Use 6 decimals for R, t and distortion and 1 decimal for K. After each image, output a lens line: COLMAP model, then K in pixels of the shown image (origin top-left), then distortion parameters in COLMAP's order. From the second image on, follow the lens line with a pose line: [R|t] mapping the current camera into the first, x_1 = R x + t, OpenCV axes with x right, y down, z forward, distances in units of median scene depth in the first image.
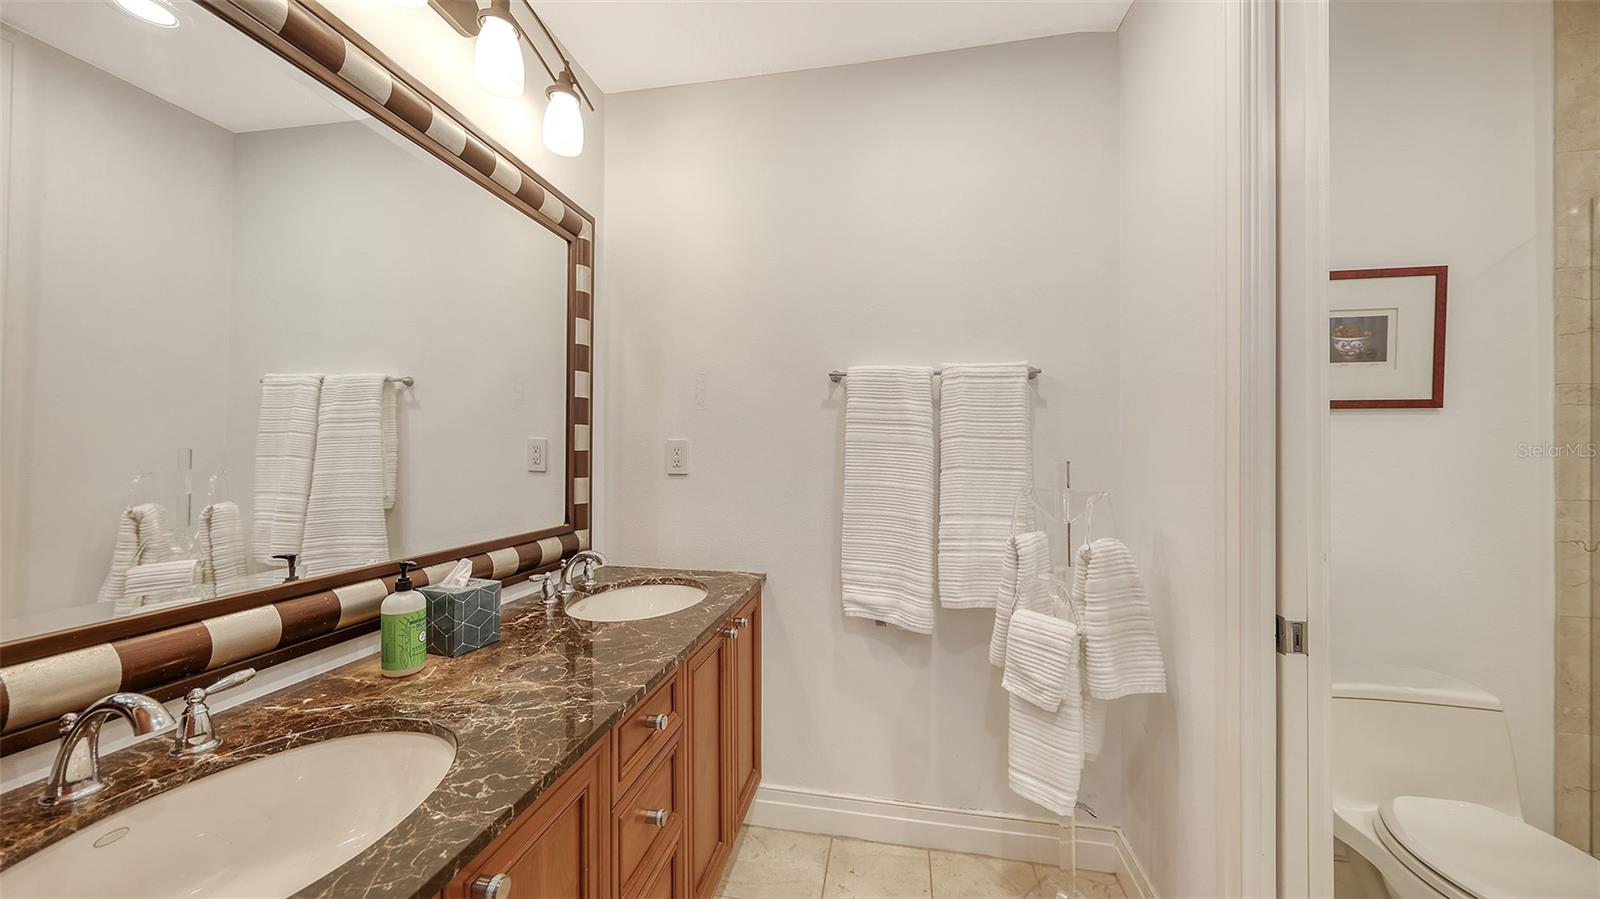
lens RADIAL K [[552.6, 0, 798.0], [0, 552.6, 451.4], [0, 0, 1]] dist [0.002673, -0.000929]
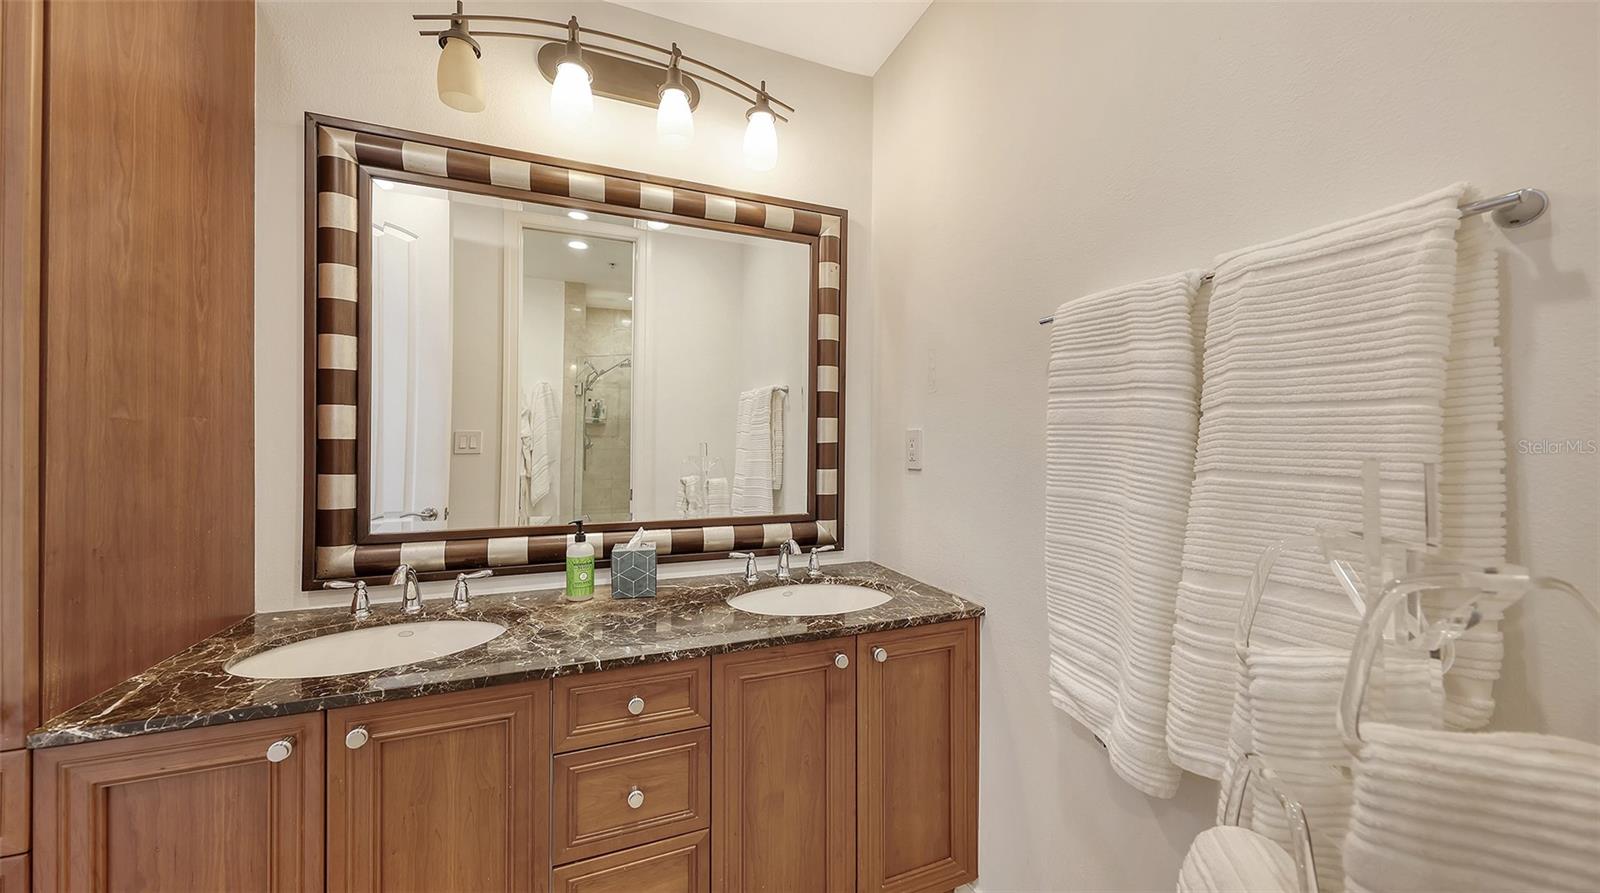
lens RADIAL K [[551.1, 0, 798.8], [0, 551.1, 449.8], [0, 0, 1]] dist [0.002452, 0.000393]
pose [[0.529722, 0.002277, -0.848169, 0.477770], [0.004703, 0.999973, 0.005622, 0.005609], [0.848159, -0.006967, 0.529697, 0.439218]]
